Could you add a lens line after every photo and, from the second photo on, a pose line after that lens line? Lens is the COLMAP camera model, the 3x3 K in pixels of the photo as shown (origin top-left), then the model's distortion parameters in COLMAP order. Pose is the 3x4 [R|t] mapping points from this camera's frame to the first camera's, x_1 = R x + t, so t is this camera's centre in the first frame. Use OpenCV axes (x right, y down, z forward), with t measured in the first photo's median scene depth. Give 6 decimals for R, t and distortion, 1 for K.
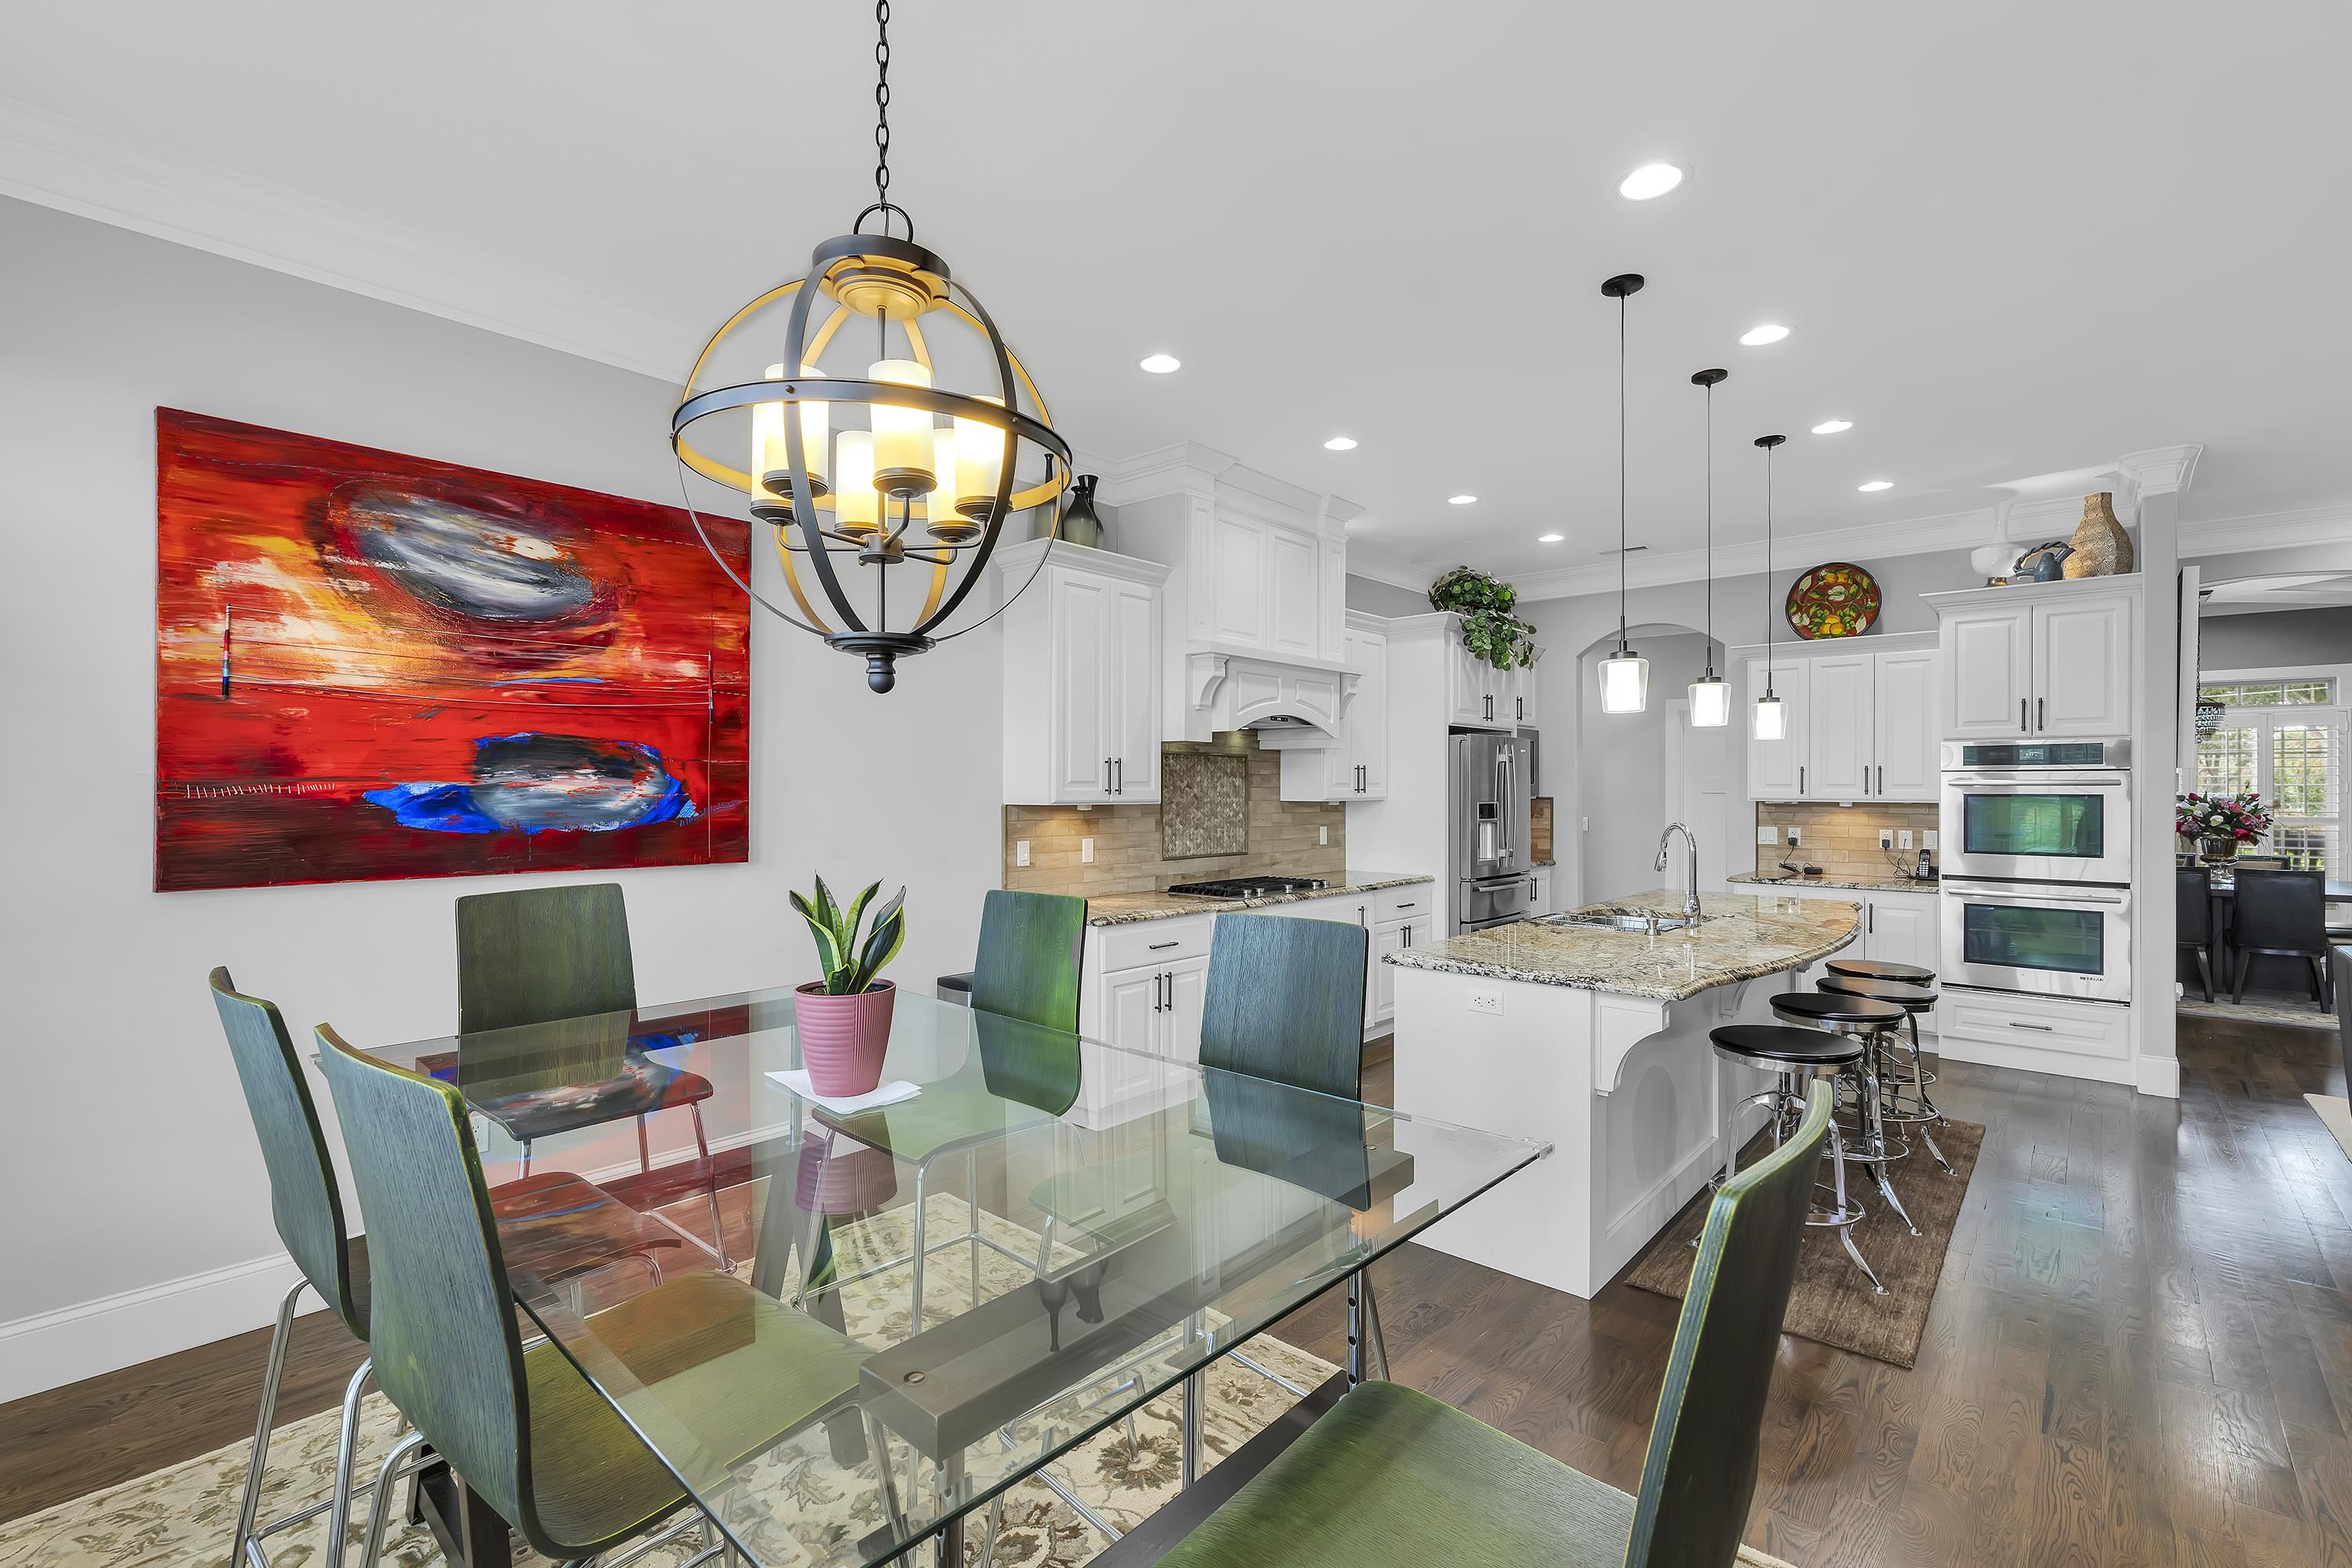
lens RADIAL K [[1027.0, 0, 1167.6], [0, 1027.0, 794.2], [0, 0, 1]] dist [-0.007866, 0.001287]
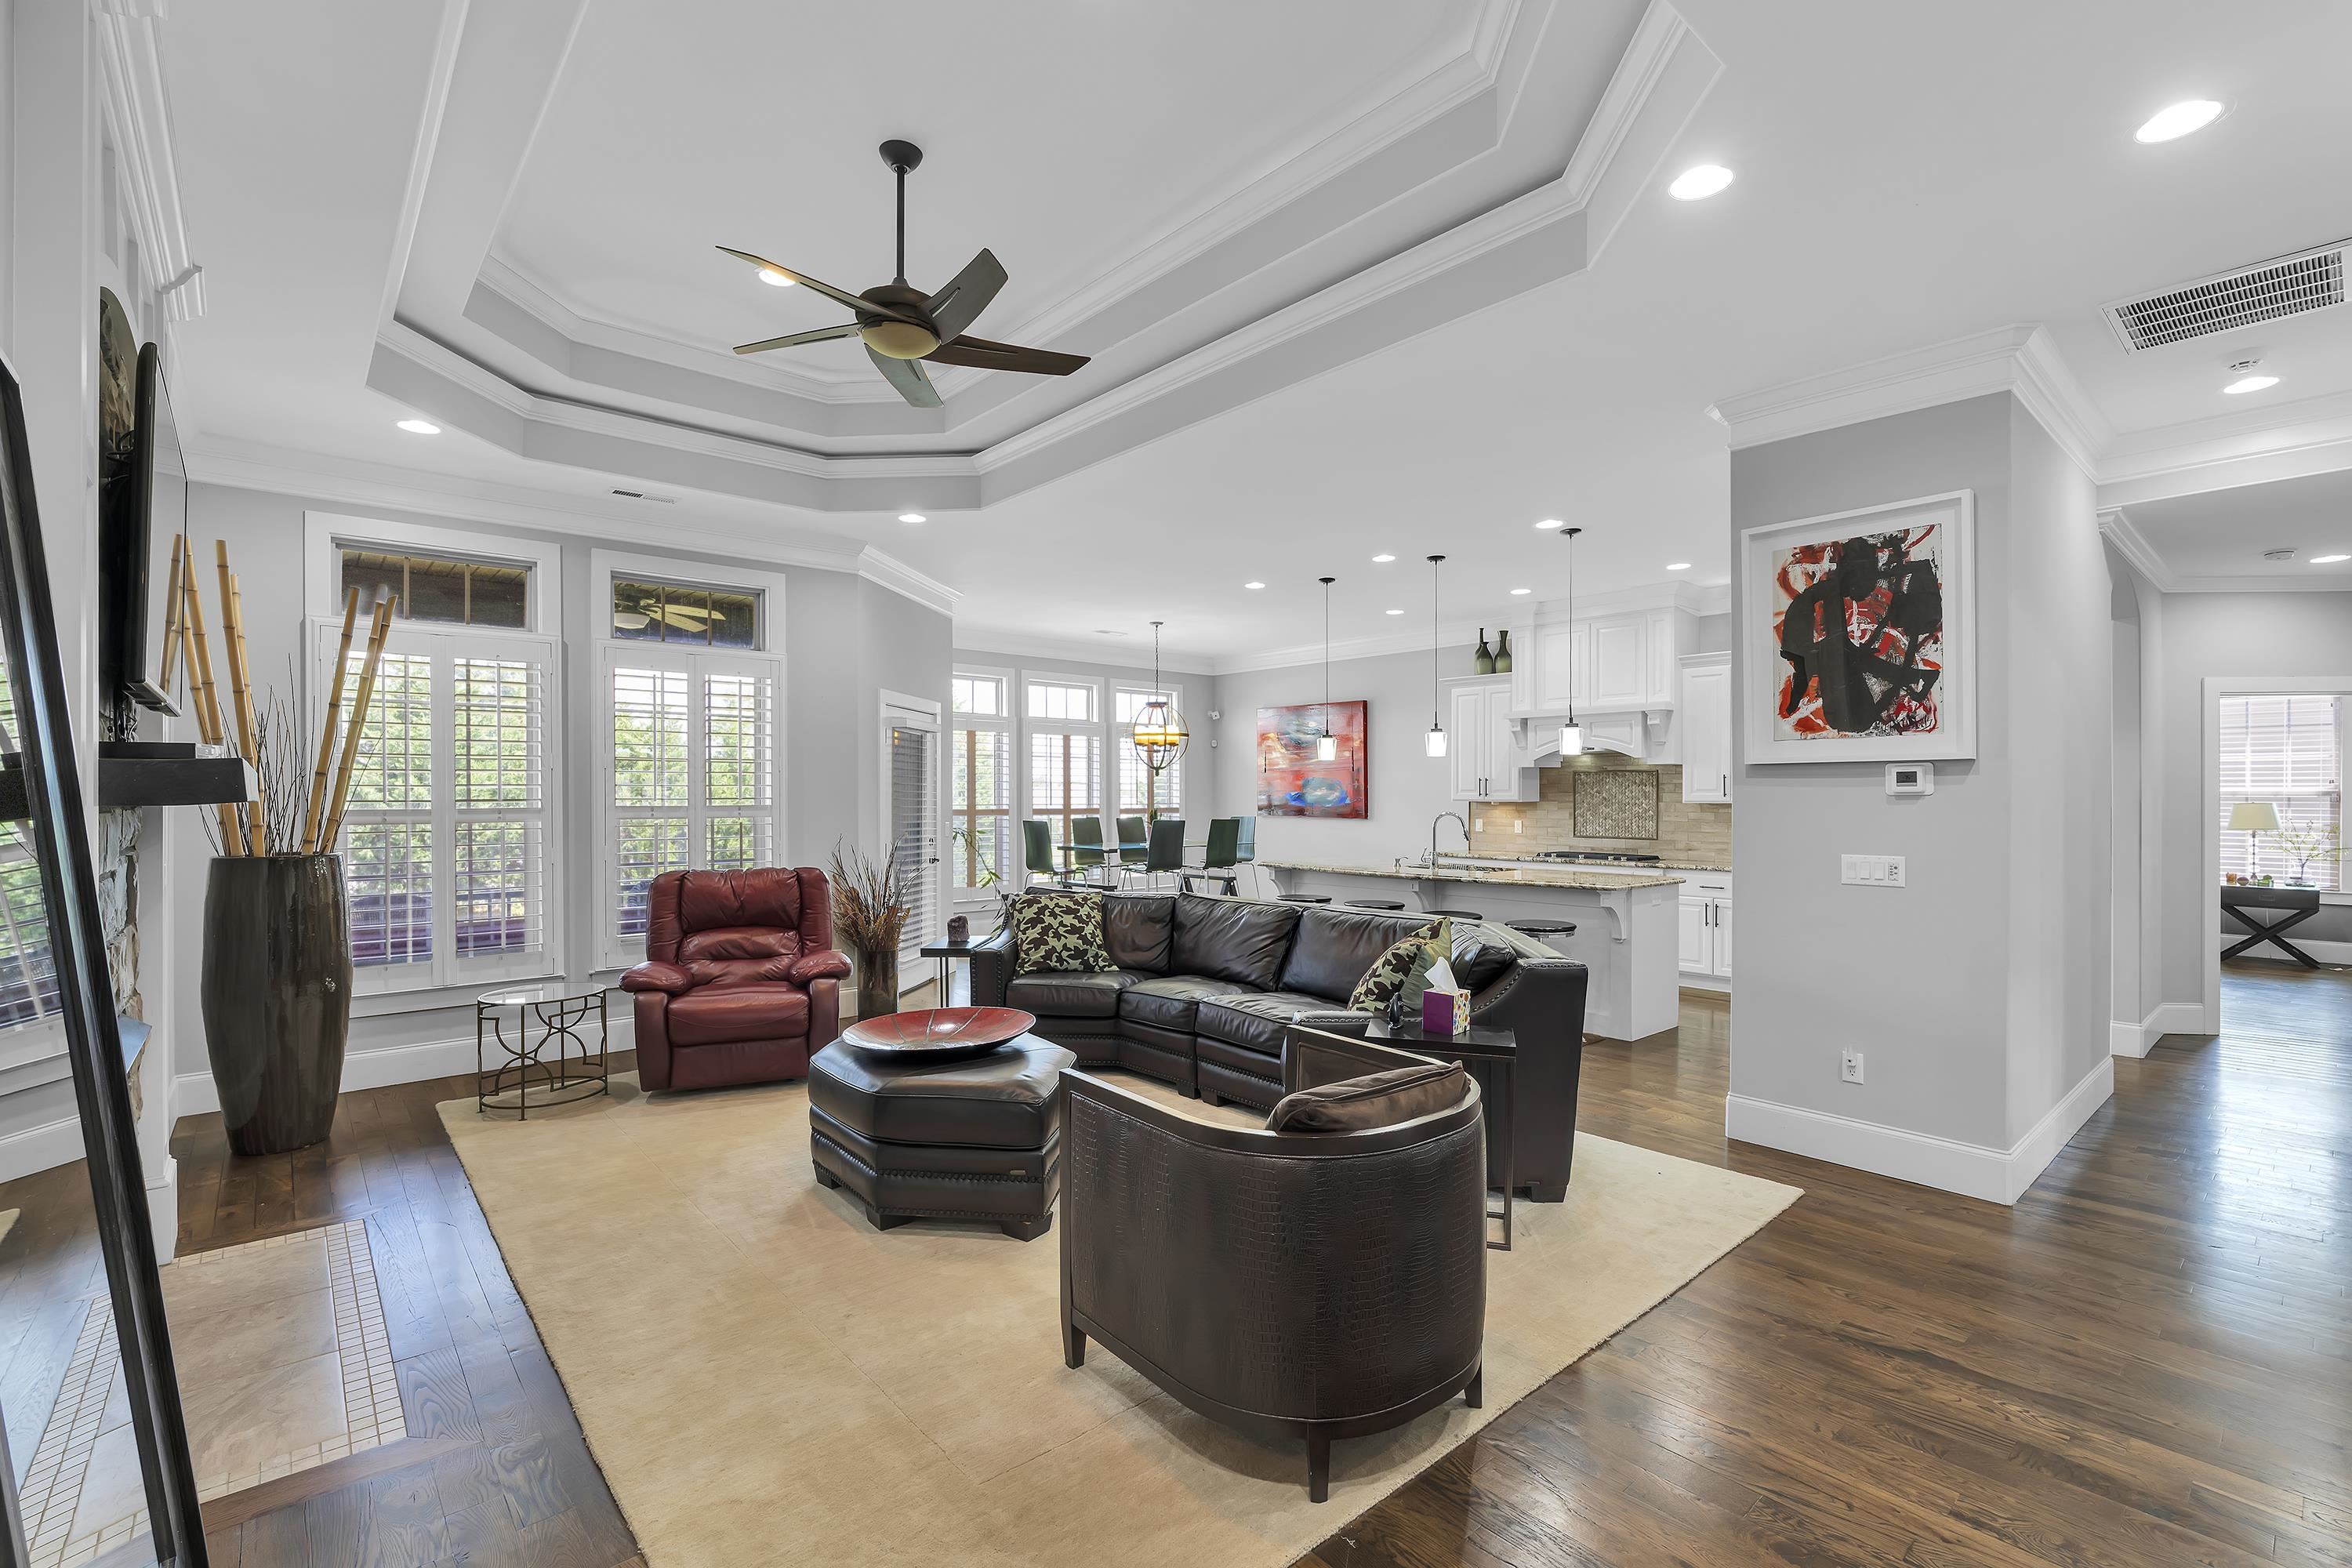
lens RADIAL K [[1046.5, 0, 1184.7], [0, 1046.5, 790.1], [0, 0, 1]] dist [-0.004674, -0.000482]
pose [[-0.102553, -0.007306, -0.994701, 1.753965], [-0.009048, 0.999939, -0.006412, 0.005342], [0.994686, 0.008343, -0.102613, 0.558138]]
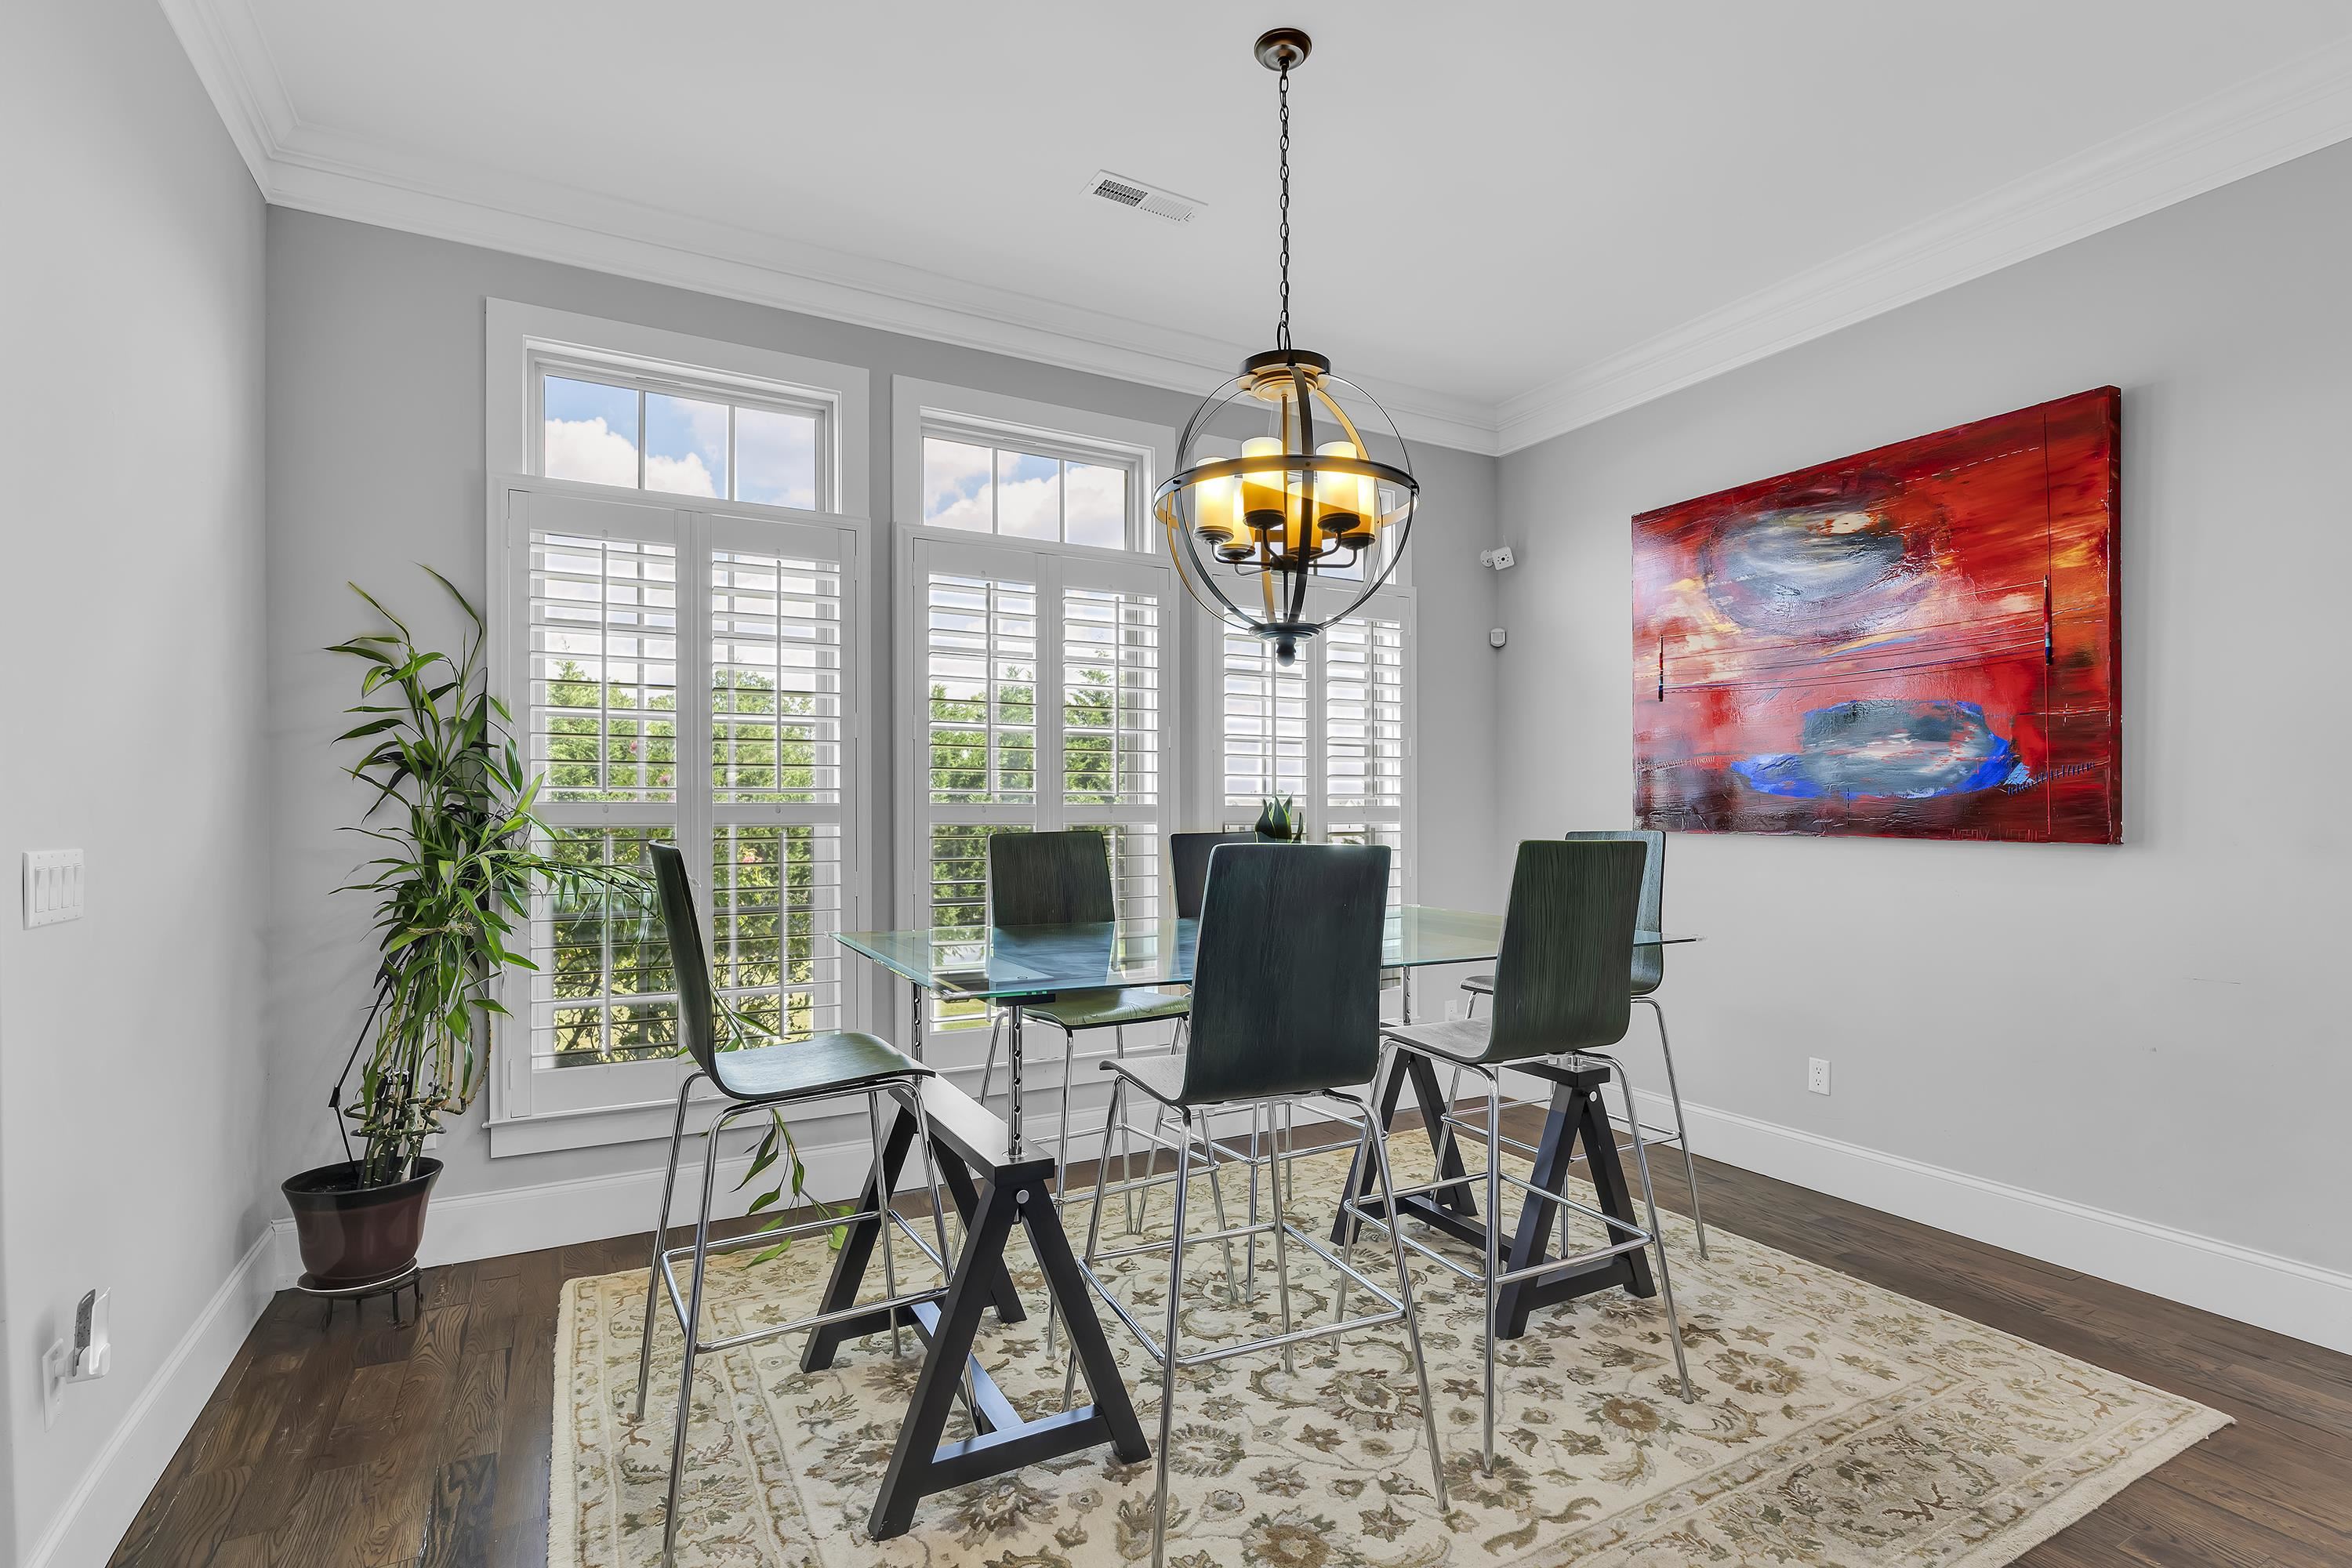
lens RADIAL K [[1109.2, 0, 1187.2], [0, 1109.2, 818.7], [0, 0, 1]] dist [-0.000165, -0.001175]
pose [[-0.318038, 0.006013, -0.948059, 0.392375], [-0.008620, 0.999920, 0.009234, 0.032113], [0.948039, 0.011109, -0.317960, 0.433920]]
